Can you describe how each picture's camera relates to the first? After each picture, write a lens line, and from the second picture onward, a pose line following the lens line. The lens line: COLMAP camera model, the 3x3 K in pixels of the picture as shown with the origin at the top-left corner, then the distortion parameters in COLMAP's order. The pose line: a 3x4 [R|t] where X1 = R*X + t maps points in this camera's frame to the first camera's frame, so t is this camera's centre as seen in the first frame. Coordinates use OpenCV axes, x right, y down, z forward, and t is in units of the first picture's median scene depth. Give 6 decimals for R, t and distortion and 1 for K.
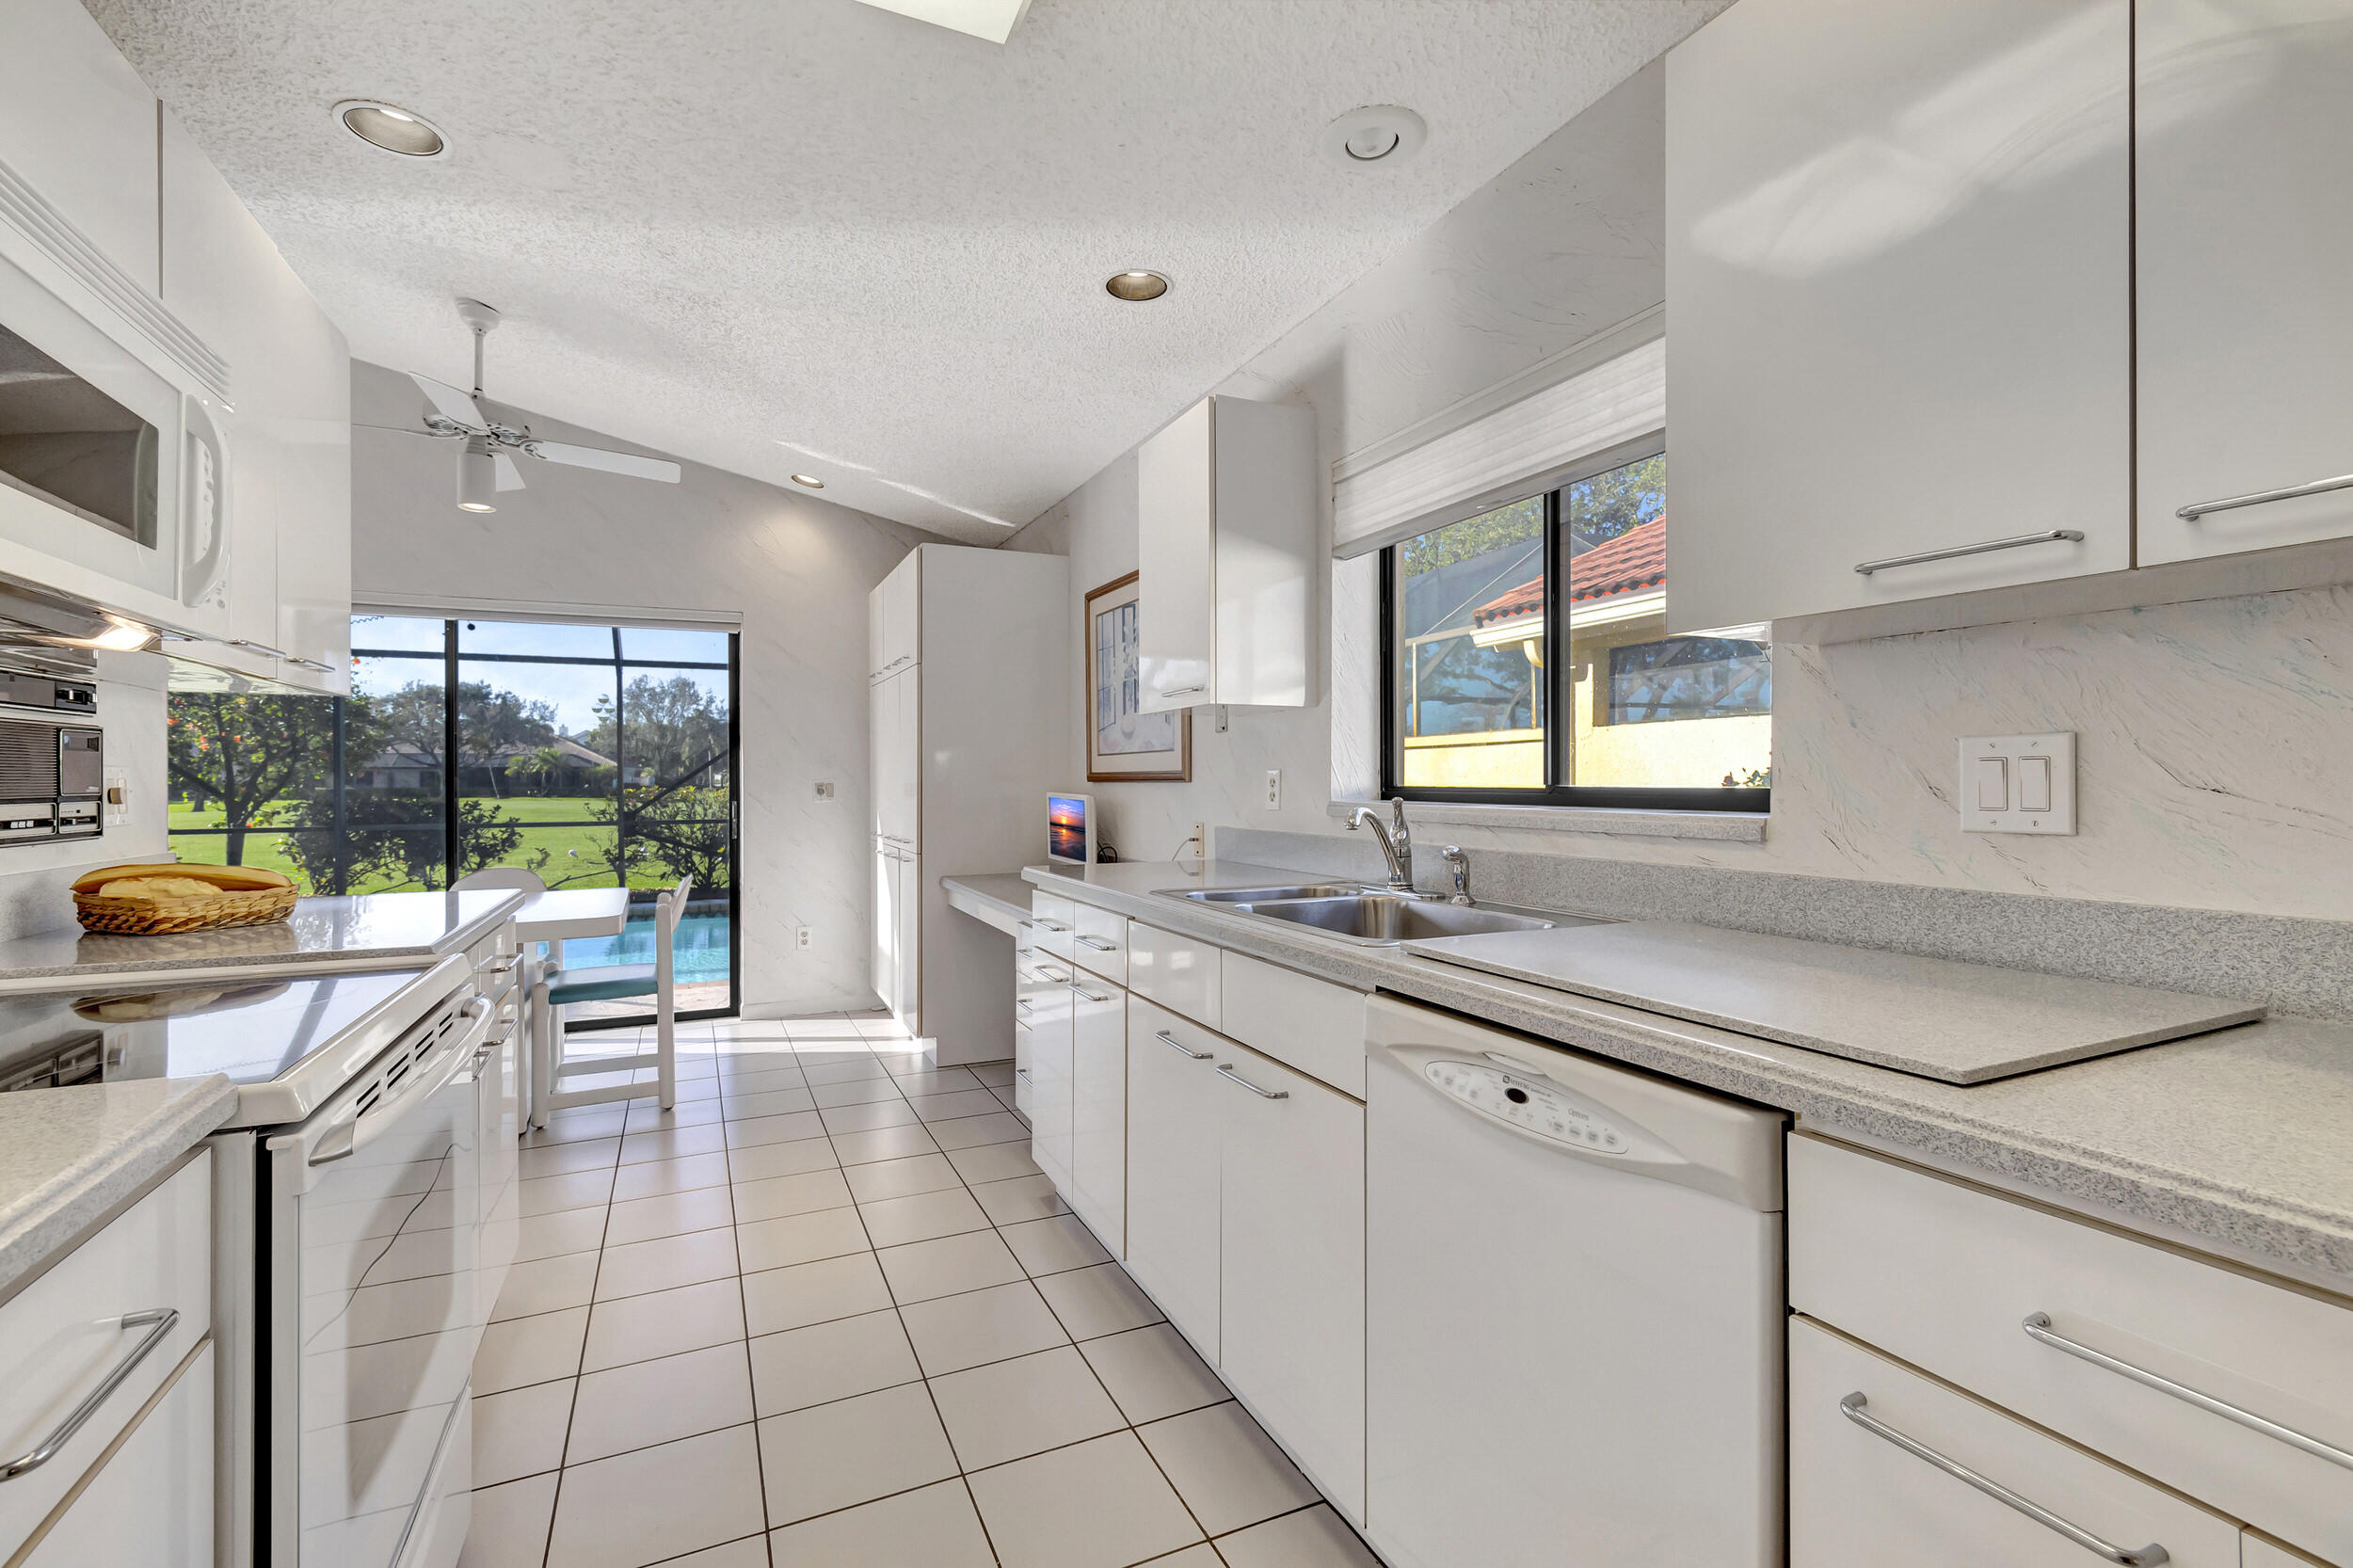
lens RADIAL K [[1042.2, 0, 1154.5], [0, 1042.2, 771.7], [0, 0, 1]] dist [0.004607, -0.002489]
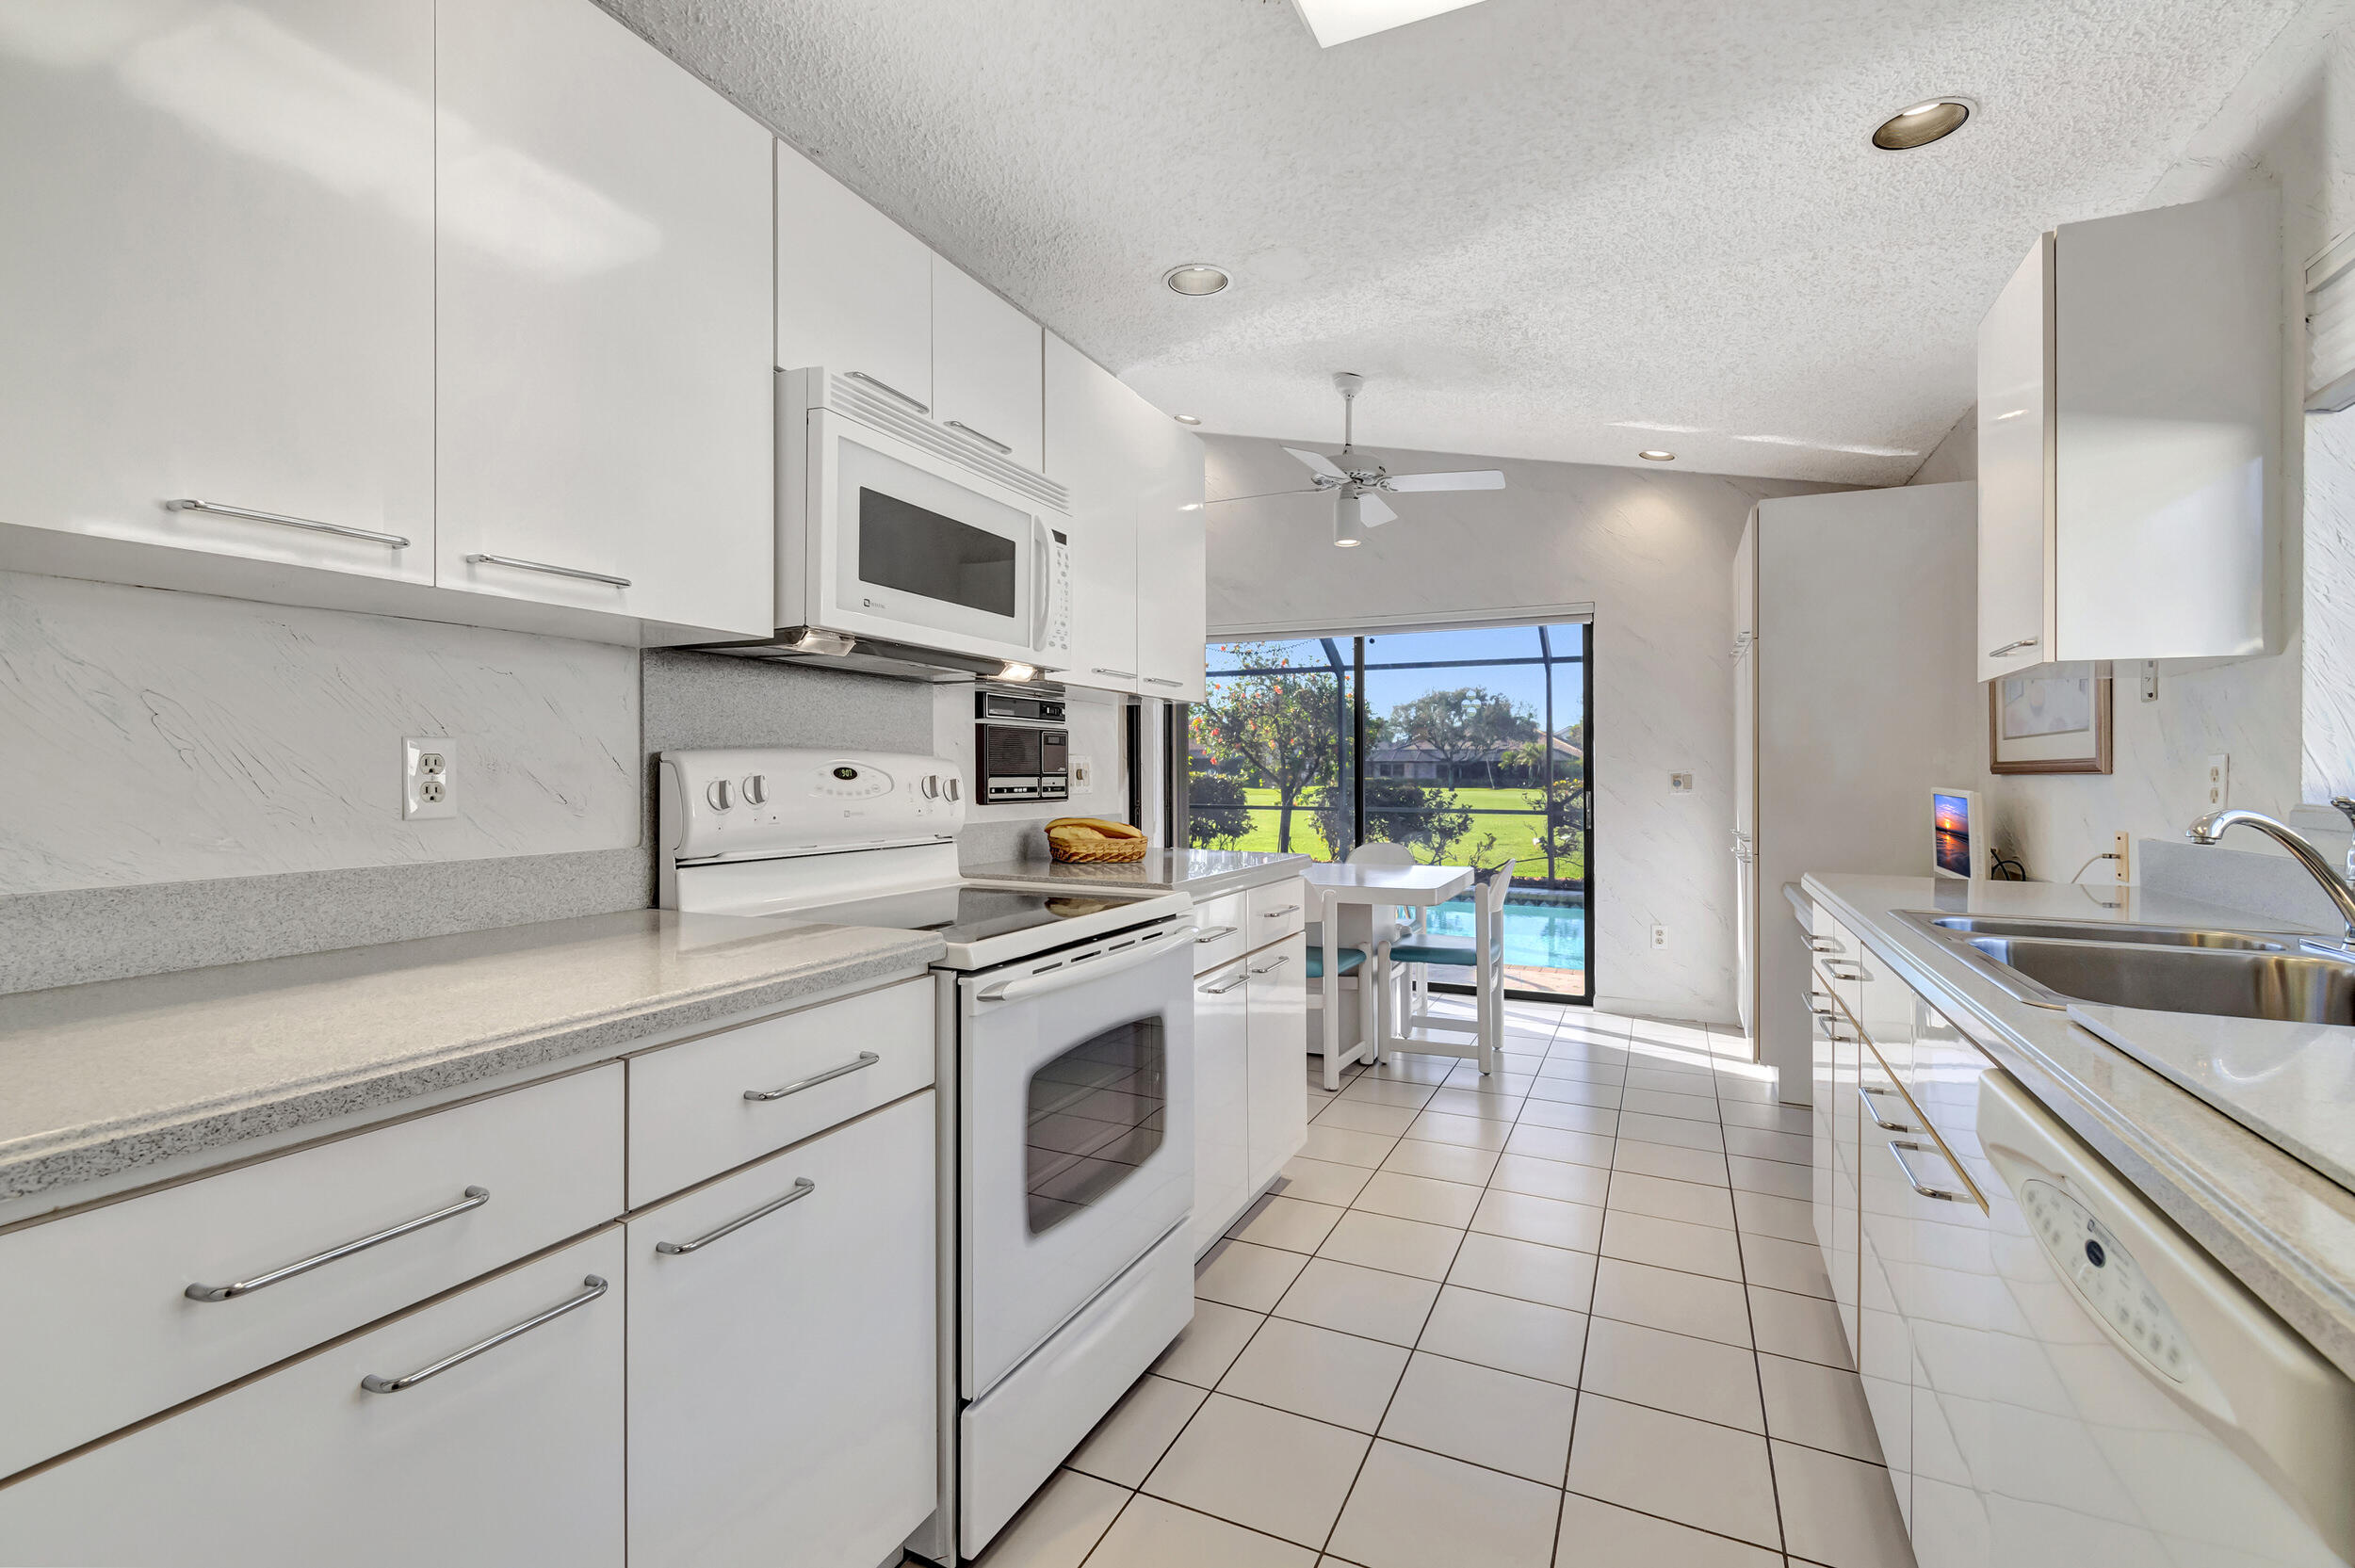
lens RADIAL K [[1043.0, 0, 1141.7], [0, 1043.0, 773.7], [0, 0, 1]] dist [0.004607, -0.002489]
pose [[0.638564, 0.009090, -0.769515, 0.150184], [-0.002596, 0.999950, 0.009658, 0.004188], [0.769564, -0.004170, 0.638556, 0.046779]]
